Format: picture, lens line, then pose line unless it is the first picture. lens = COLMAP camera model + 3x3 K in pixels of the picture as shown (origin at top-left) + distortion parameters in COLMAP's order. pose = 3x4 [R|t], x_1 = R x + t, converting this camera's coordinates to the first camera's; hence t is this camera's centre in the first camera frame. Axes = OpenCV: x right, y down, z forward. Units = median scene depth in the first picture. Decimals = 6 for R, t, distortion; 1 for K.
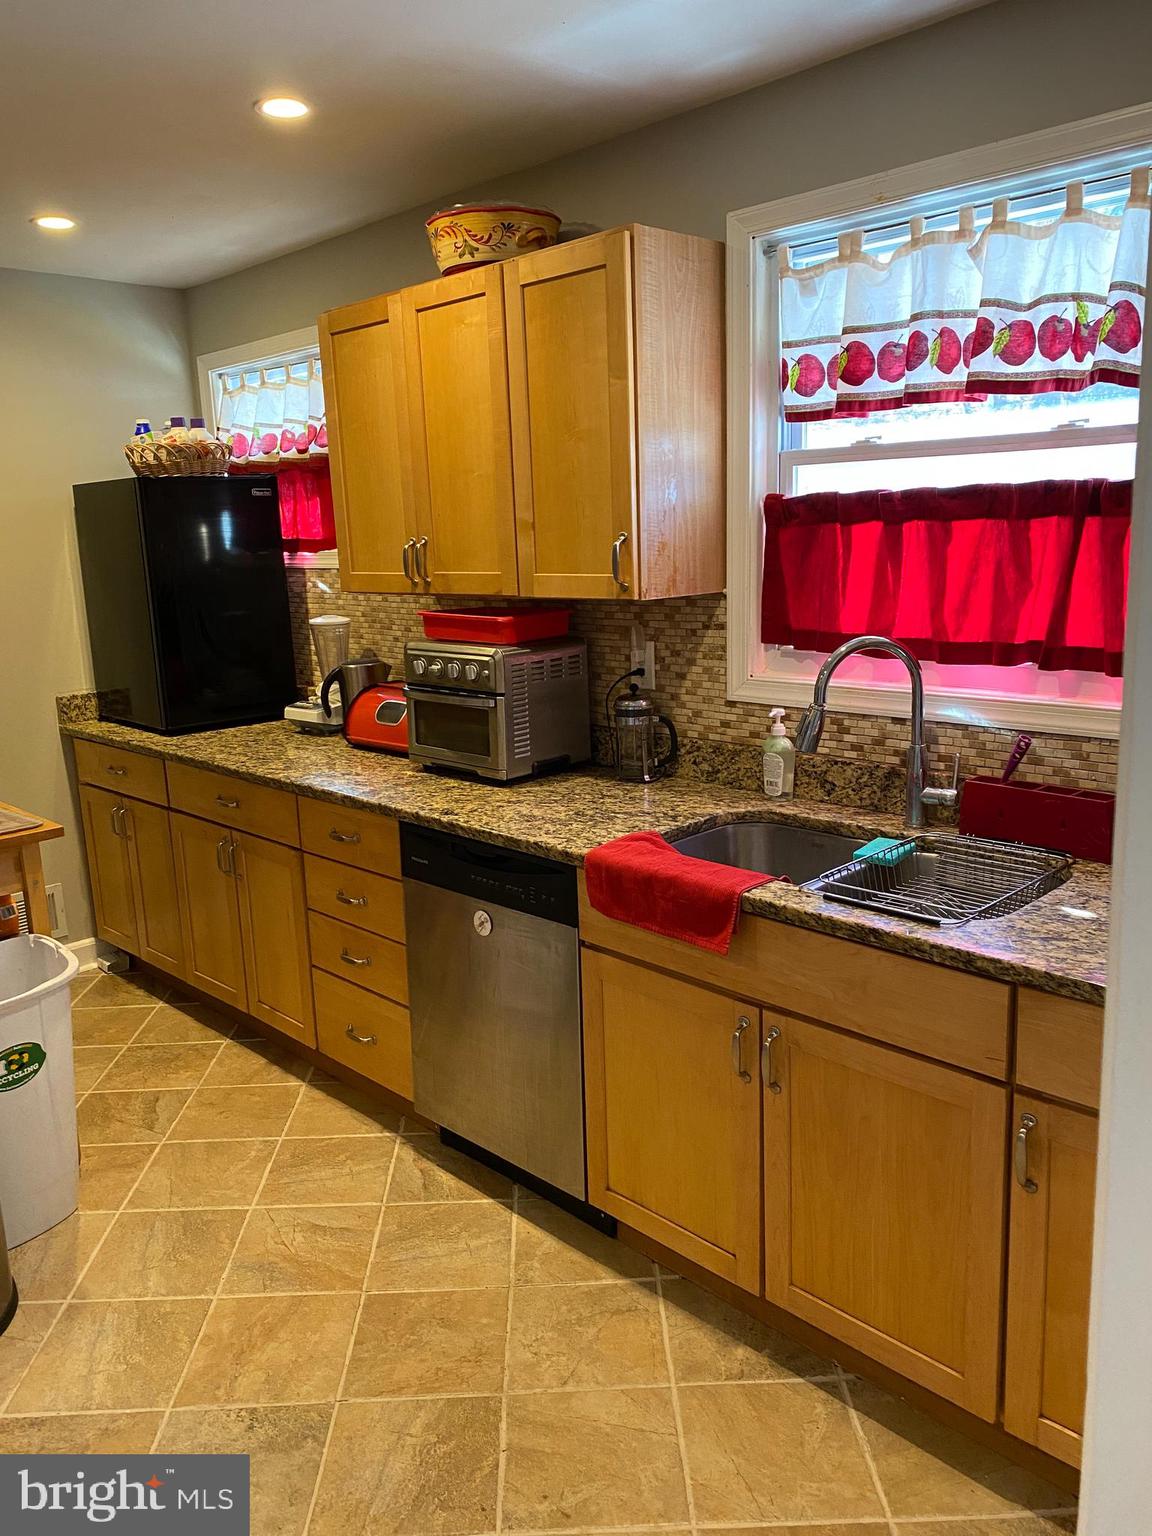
lens RADIAL K [[1156.5, 0, 577.8], [0, 1156.5, 774.3], [0, 0, 1]] dist [0.004366, -0.003413]
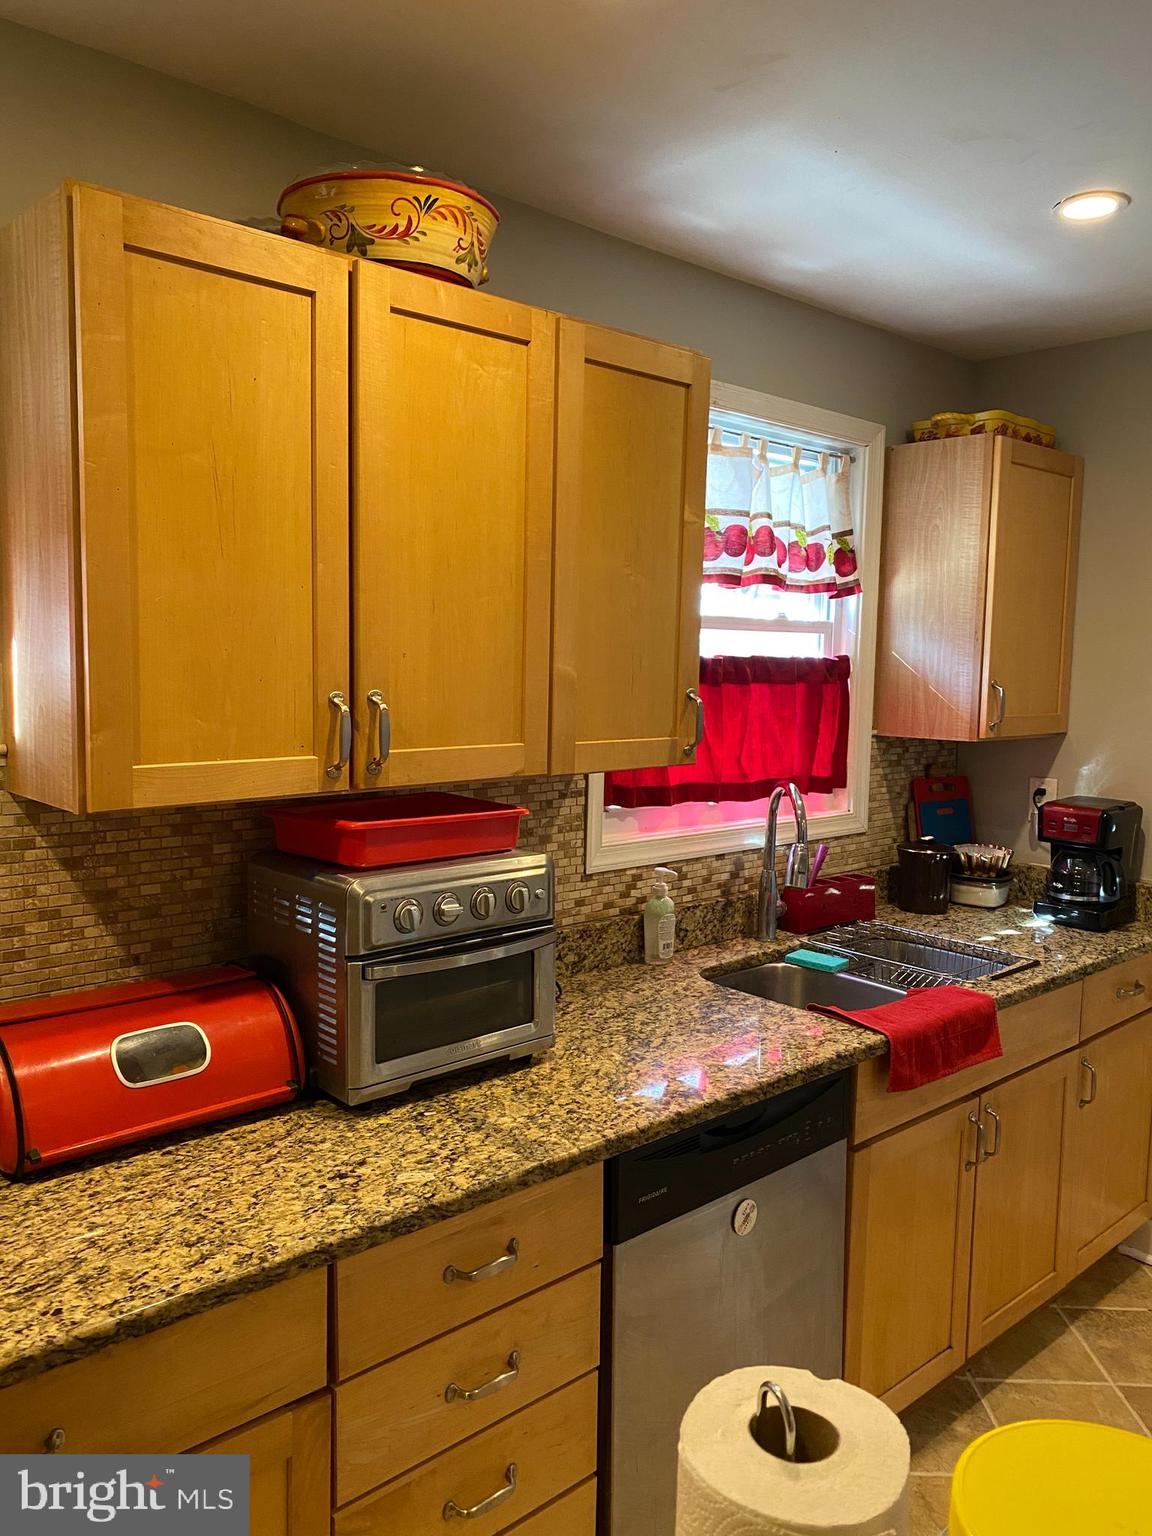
lens RADIAL K [[1156.5, 0, 575.4], [0, 1156.5, 757.9], [0, 0, 1]] dist [0.004366, -0.003413]
pose [[0.045216, -0.058236, 0.997278, -0.806834], [0.184630, 0.981588, 0.048949, -0.212381], [-0.981768, 0.181914, 0.055135, 1.022189]]
